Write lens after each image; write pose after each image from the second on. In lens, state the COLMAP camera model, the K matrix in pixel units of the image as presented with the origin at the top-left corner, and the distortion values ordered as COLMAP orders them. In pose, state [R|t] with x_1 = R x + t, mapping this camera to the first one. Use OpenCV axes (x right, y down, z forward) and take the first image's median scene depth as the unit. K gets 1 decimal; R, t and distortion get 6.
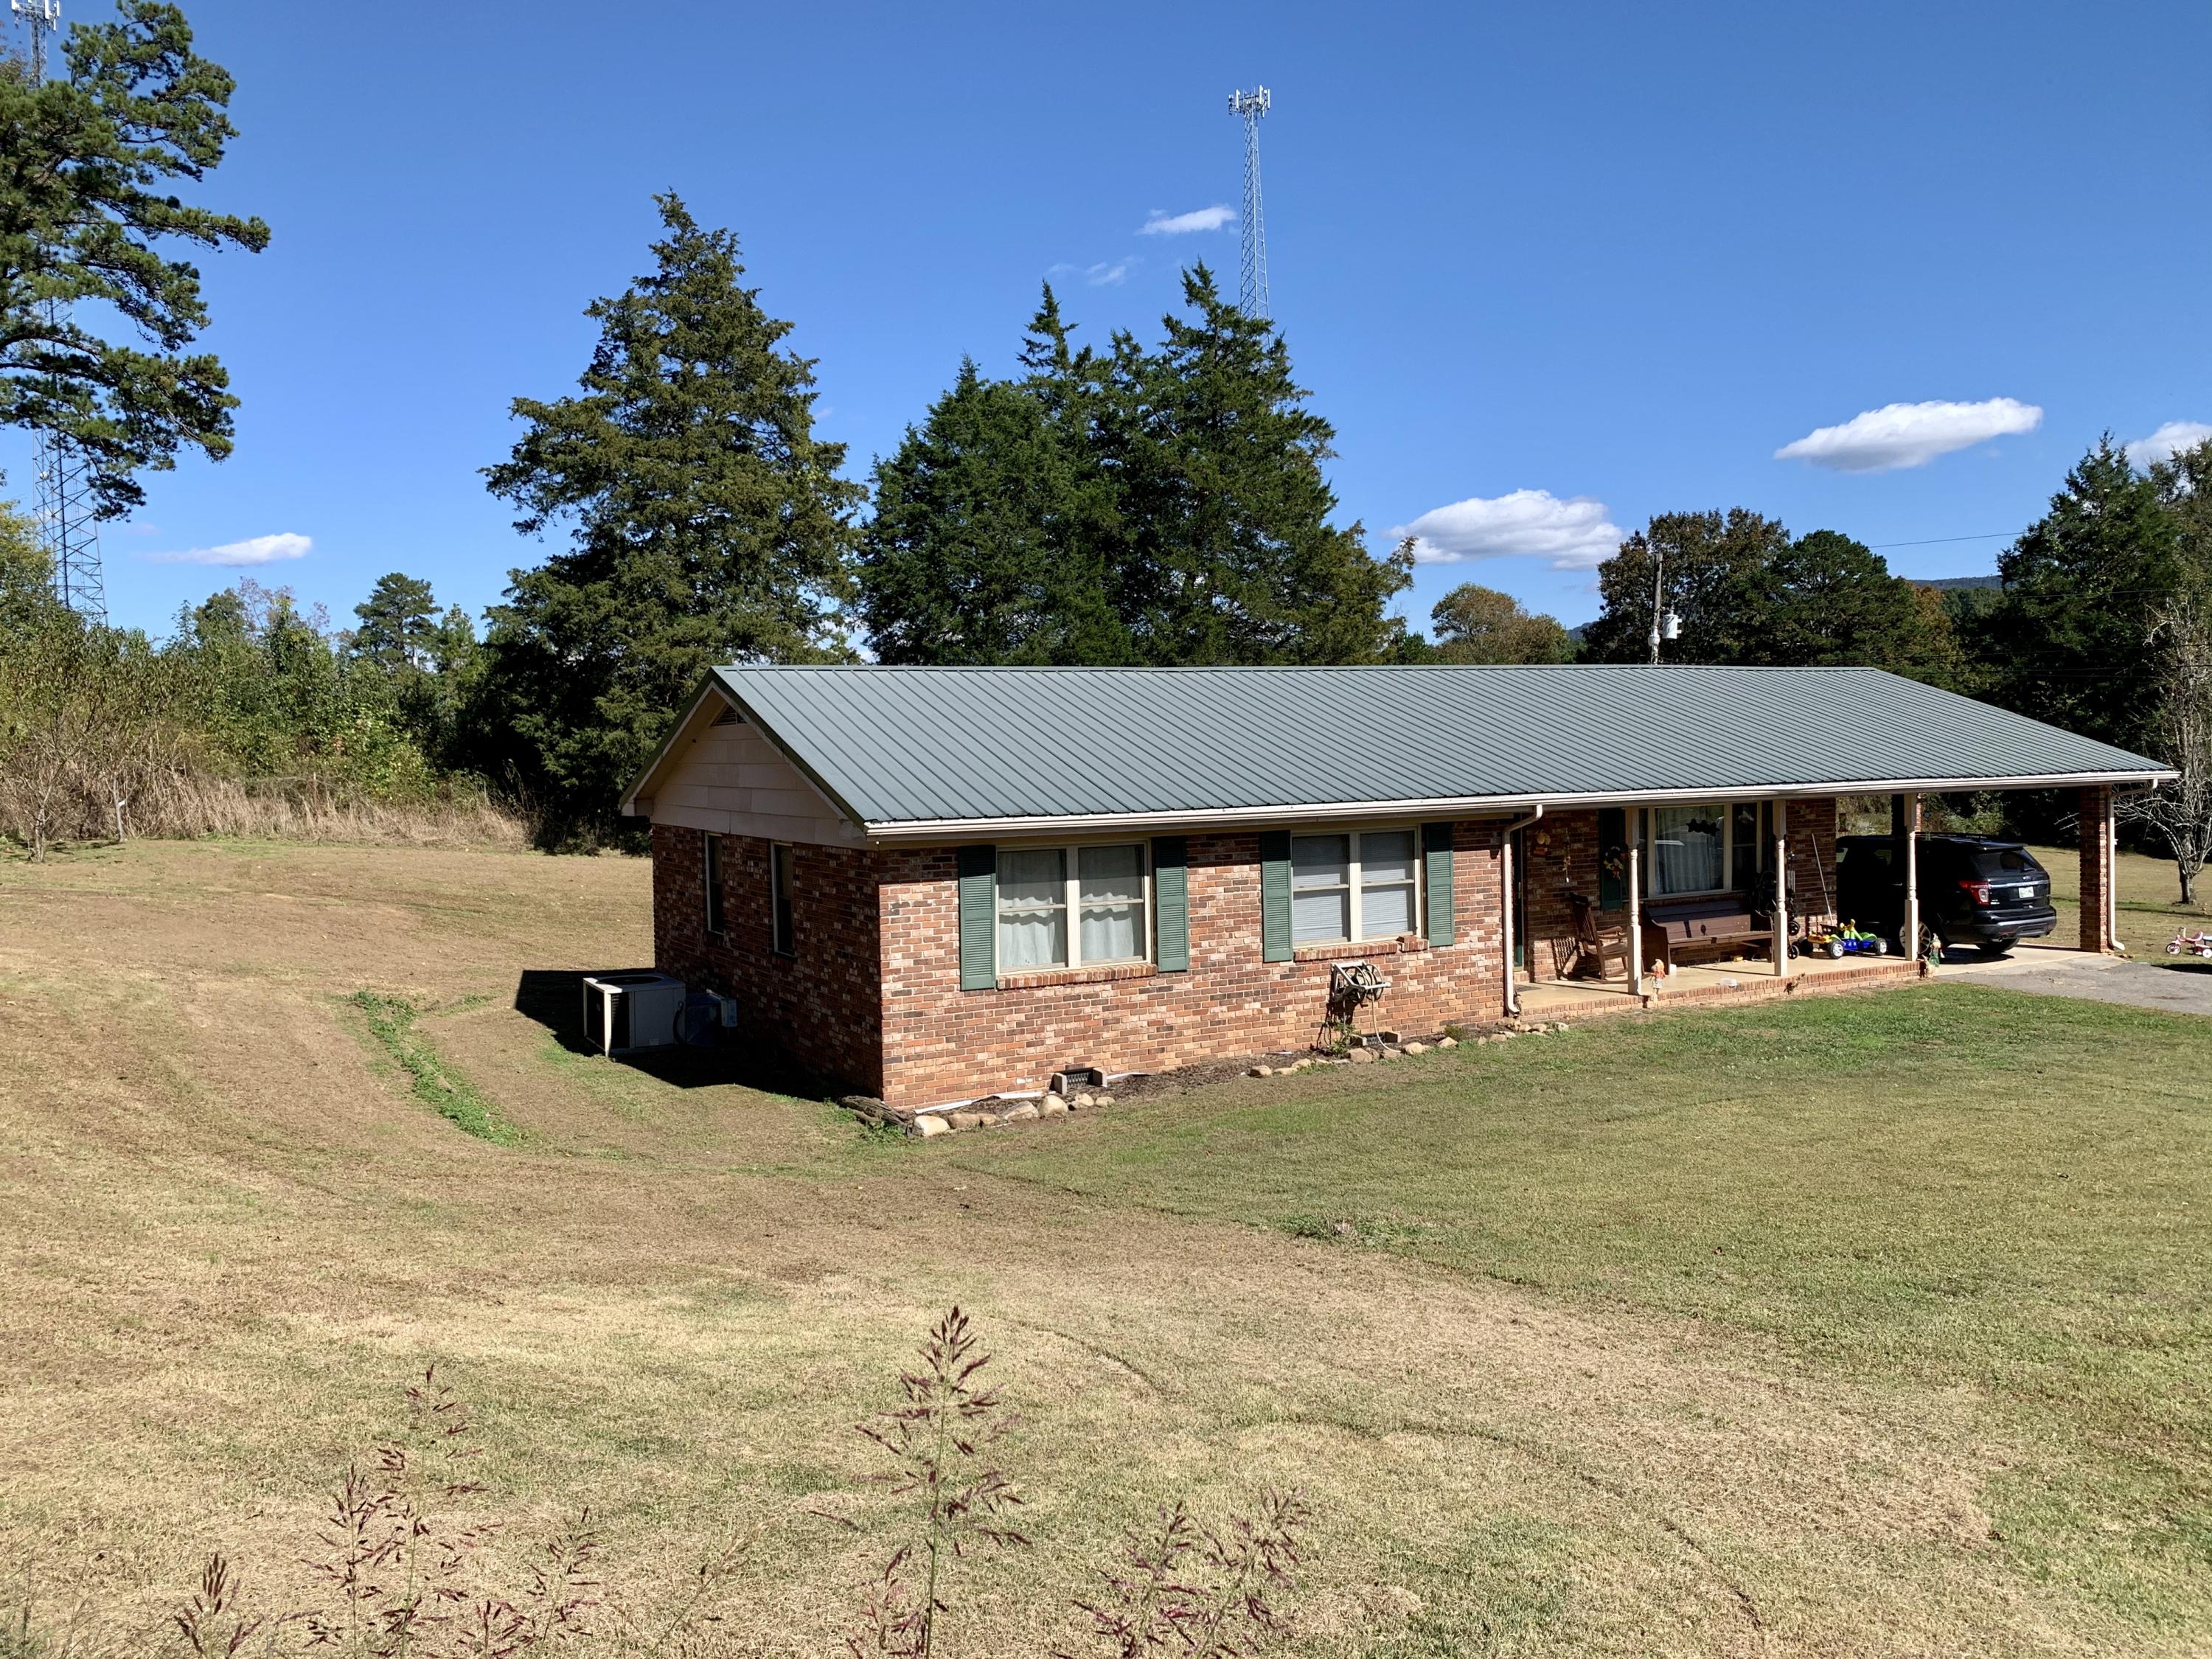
lens RADIAL K [[1676.8, 0, 1104.8], [0, 1676.8, 815.3], [0, 0, 1]] dist [0.021783, -0.027685]
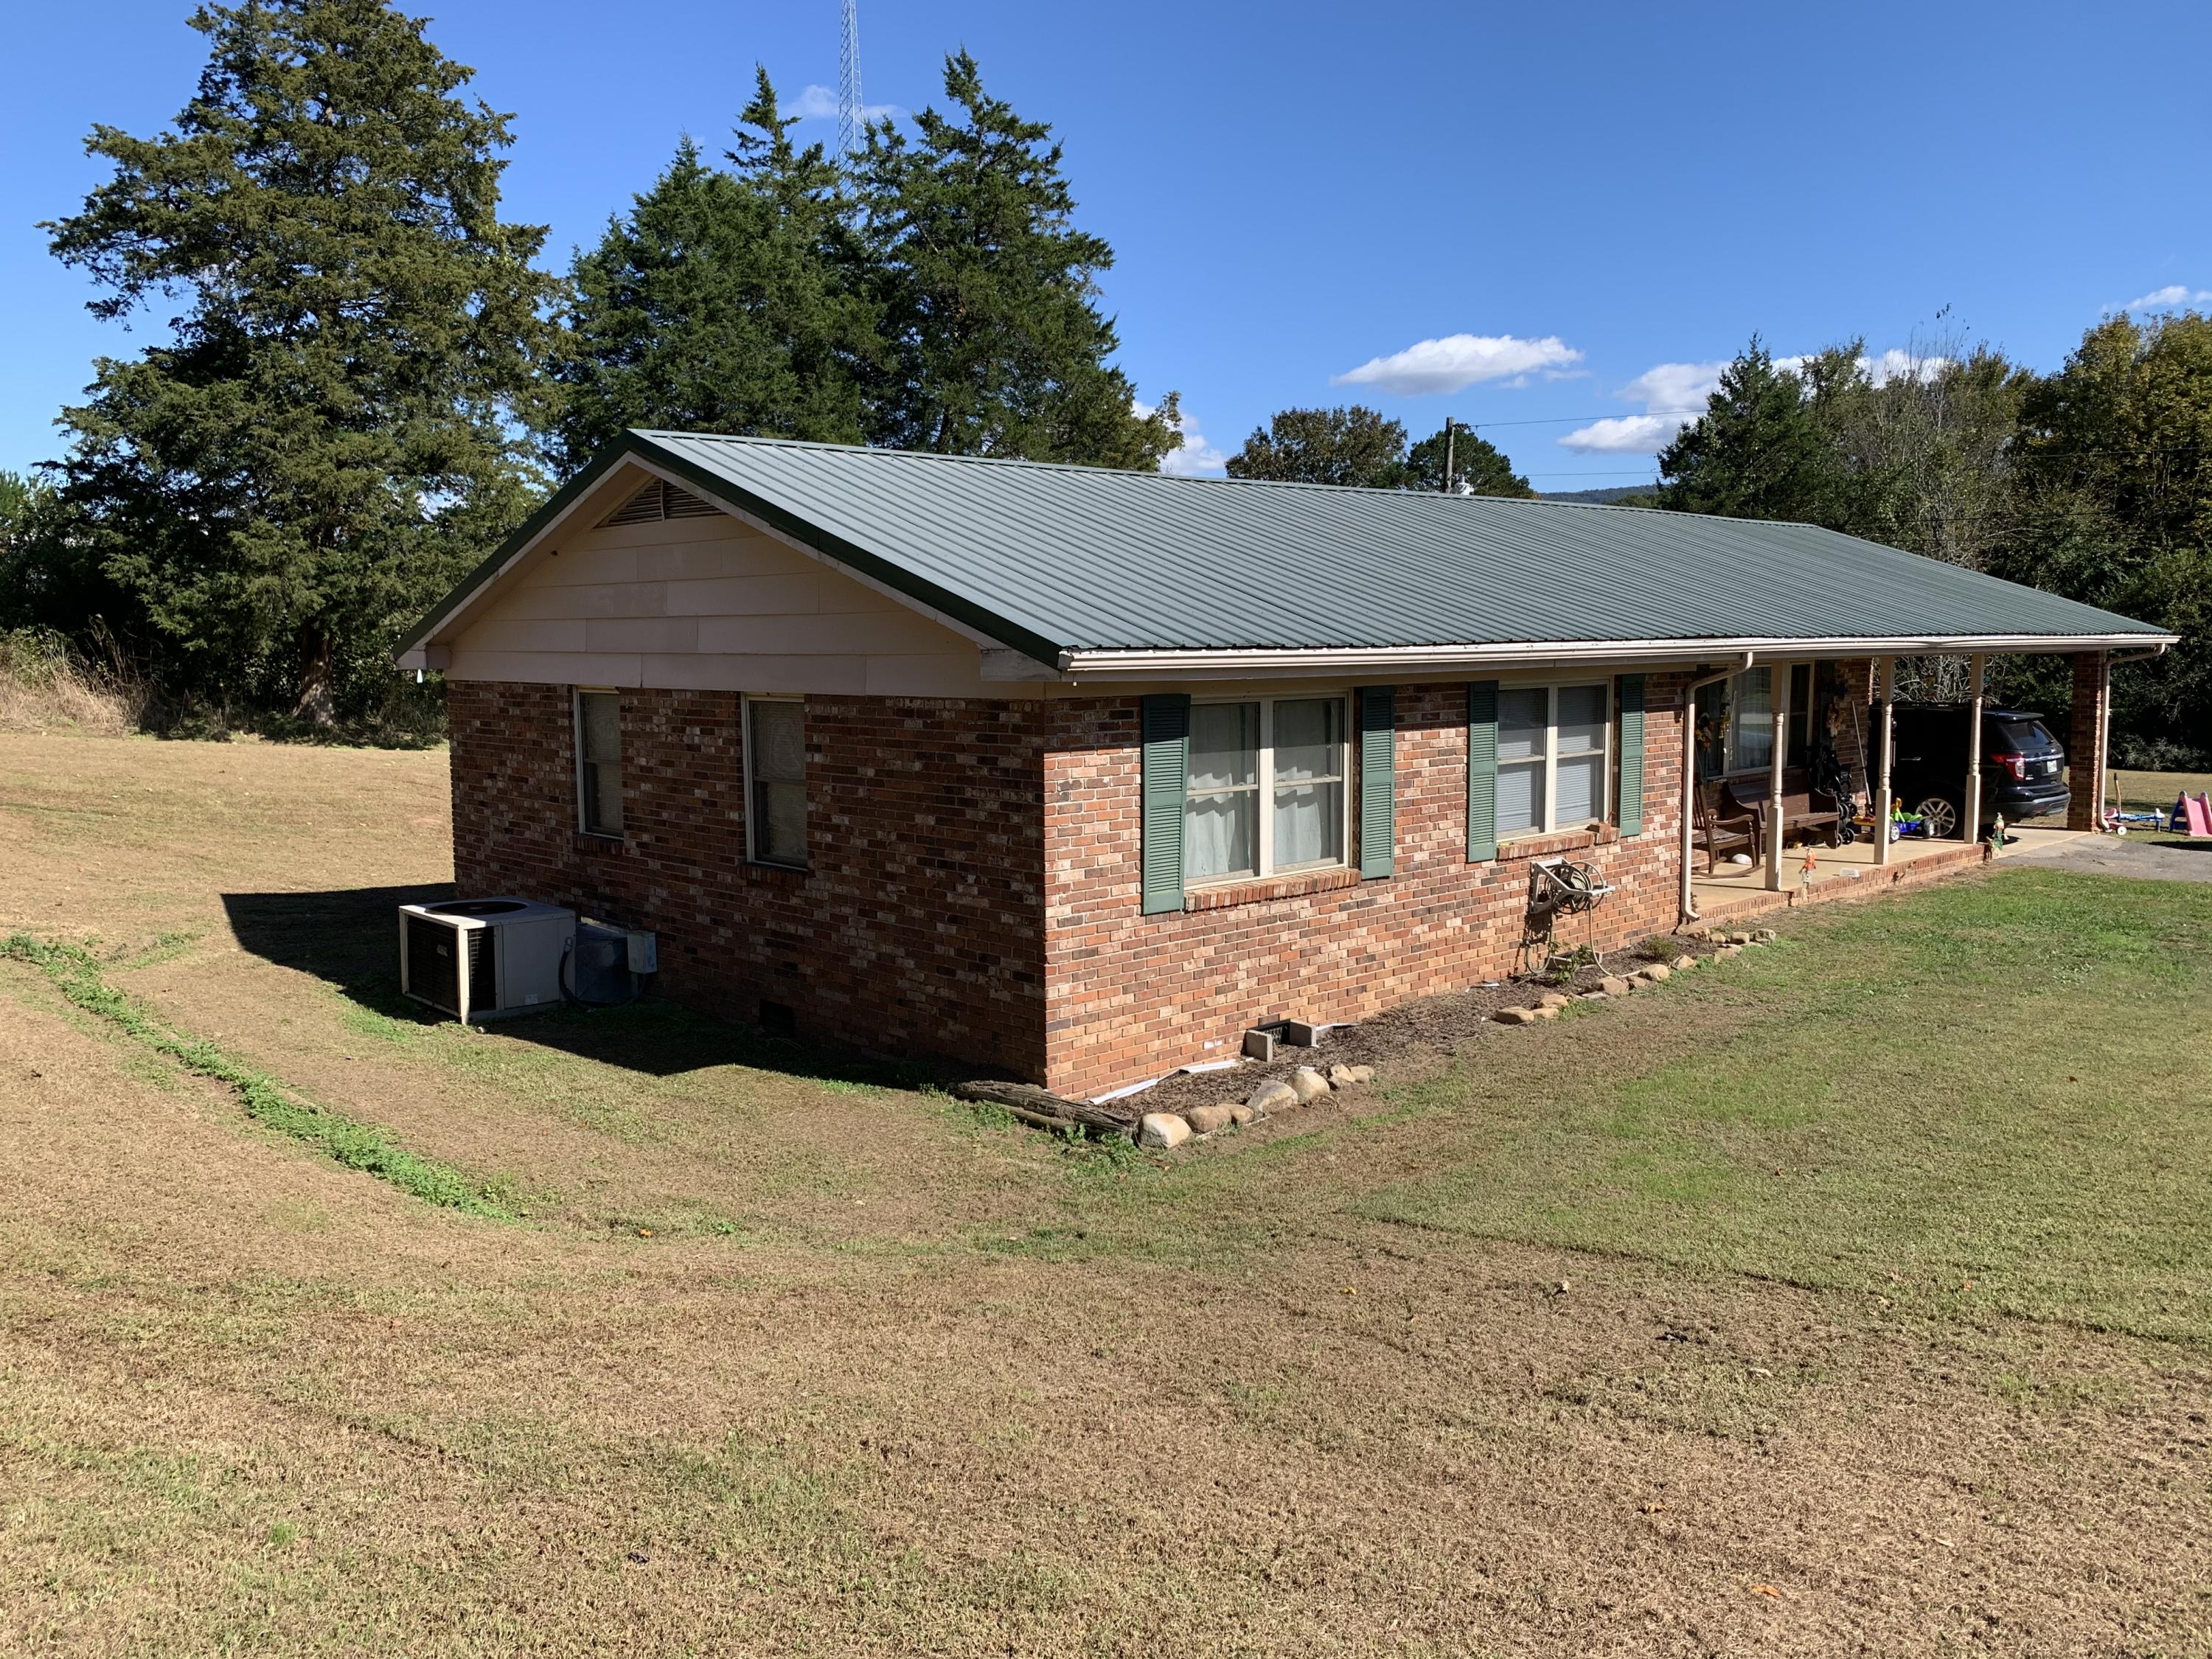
lens RADIAL K [[1676.8, 0, 1101.5], [0, 1676.8, 807.6], [0, 0, 1]] dist [0.021783, -0.027685]
pose [[0.968709, -0.012774, 0.247870, -0.110456], [-0.001347, 0.998389, 0.056716, 0.010641], [-0.248195, -0.055275, 0.967132, 0.155421]]
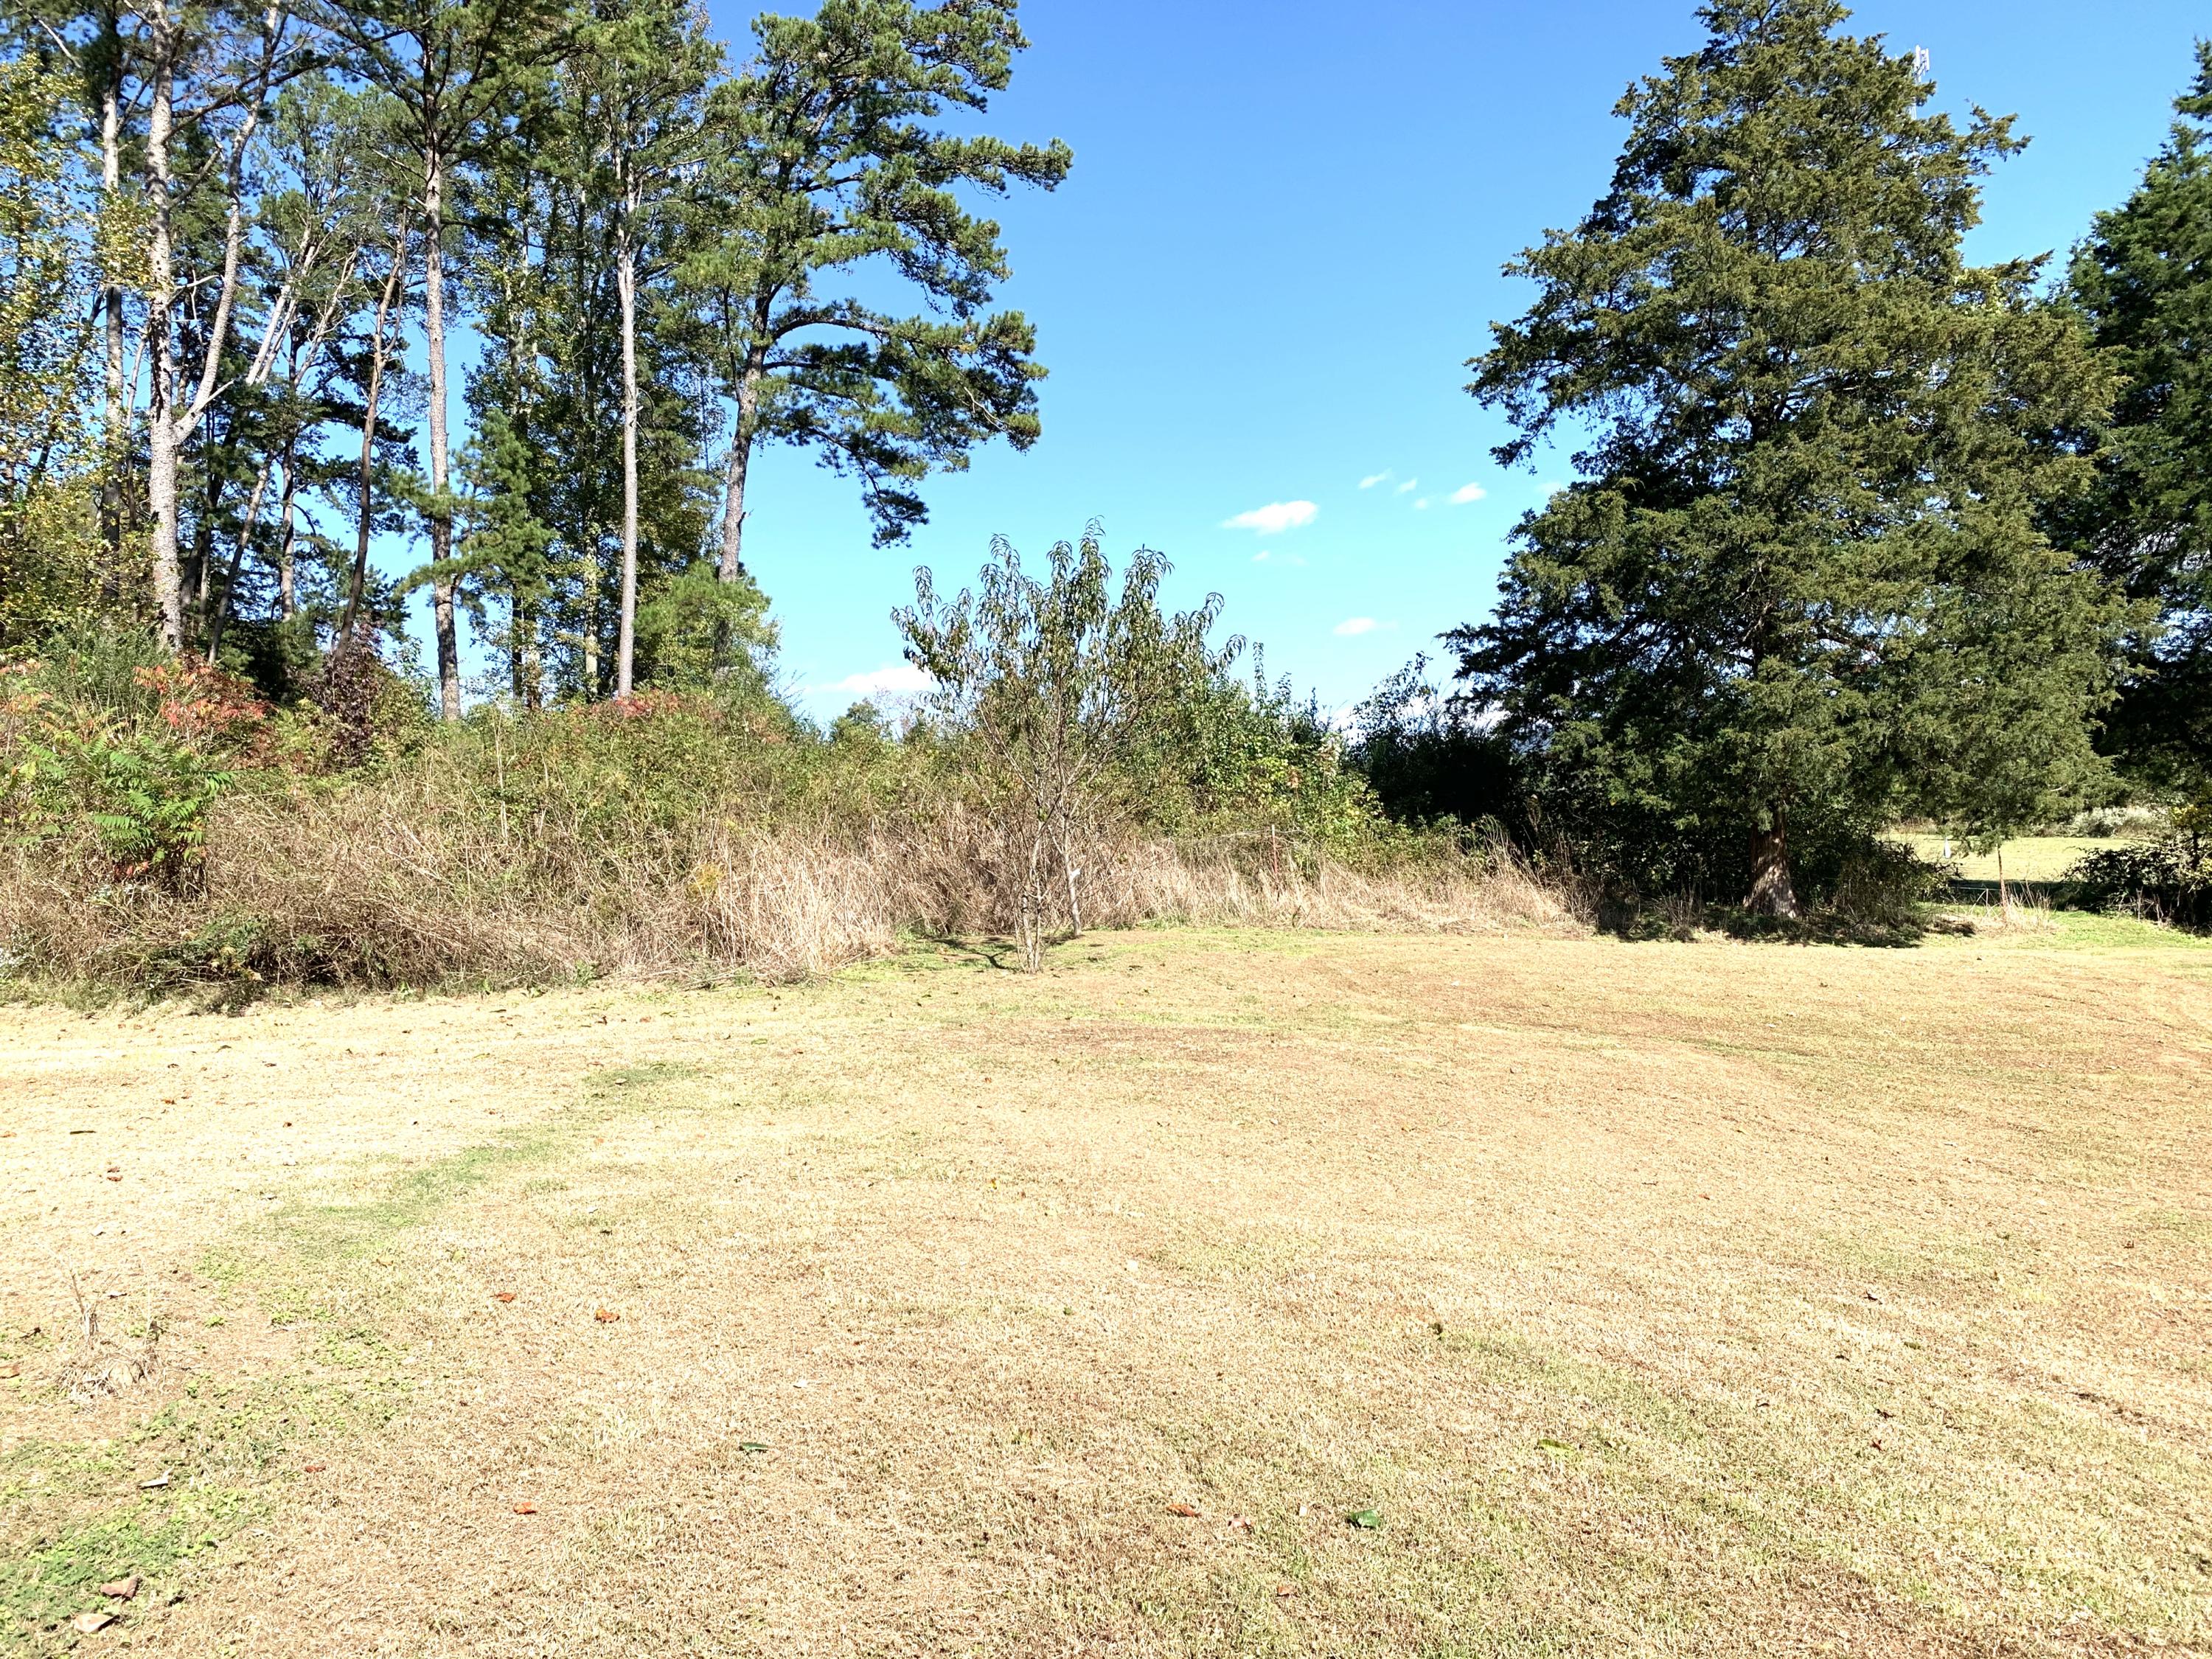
lens RADIAL K [[1676.8, 0, 1113.1], [0, 1676.8, 823.1], [0, 0, 1]] dist [0.021783, -0.027685]
pose [[0.952387, -0.046545, -0.301317, -0.332712], [0.032213, 0.998109, -0.052360, 0.006500], [0.303184, 0.040160, 0.952085, 0.354772]]
